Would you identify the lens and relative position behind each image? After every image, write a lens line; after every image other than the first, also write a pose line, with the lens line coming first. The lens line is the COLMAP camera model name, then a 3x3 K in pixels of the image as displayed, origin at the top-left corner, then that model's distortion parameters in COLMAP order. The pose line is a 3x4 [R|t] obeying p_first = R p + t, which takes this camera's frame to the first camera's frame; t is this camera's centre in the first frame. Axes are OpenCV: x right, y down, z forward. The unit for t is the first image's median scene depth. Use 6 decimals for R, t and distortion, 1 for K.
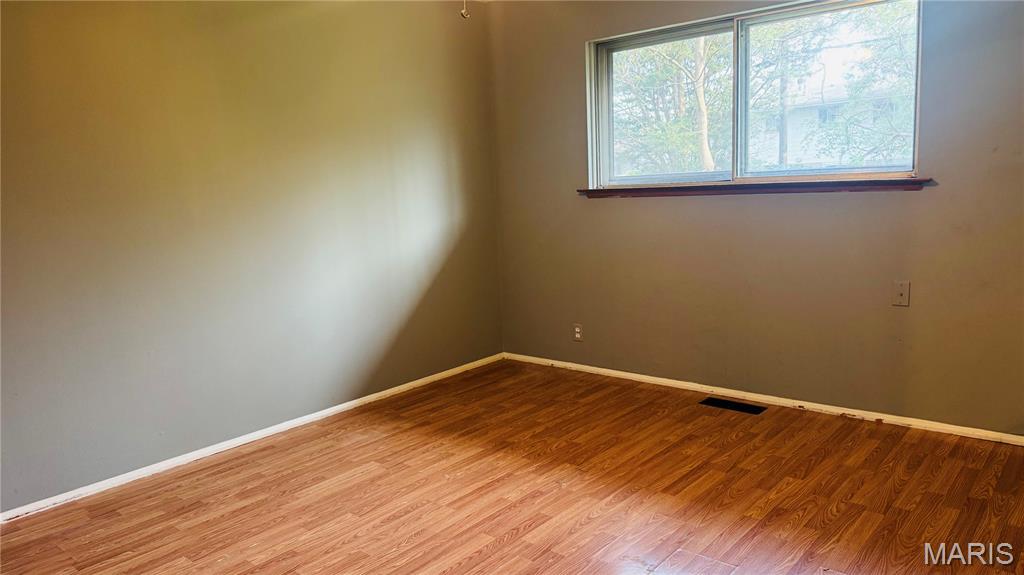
lens RADIAL K [[714.0, 0, 505.2], [0, 714.0, 283.0], [0, 0, 1]] dist [0.057764, -0.025672]
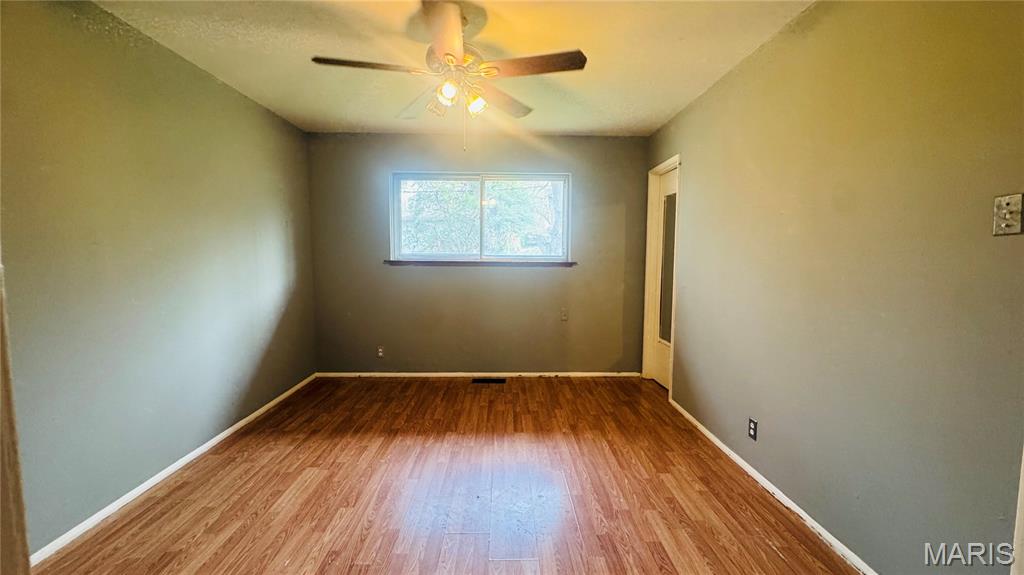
lens RADIAL K [[409.3, 0, 511.8], [0, 409.3, 289.2], [0, 0, 1]] dist [-0.003980, 0.000465]
pose [[0.749309, -0.010486, 0.662137, -0.357165], [0.056338, 0.997259, -0.047962, -0.010747], [-0.659819, 0.073242, 0.747846, 0.180502]]
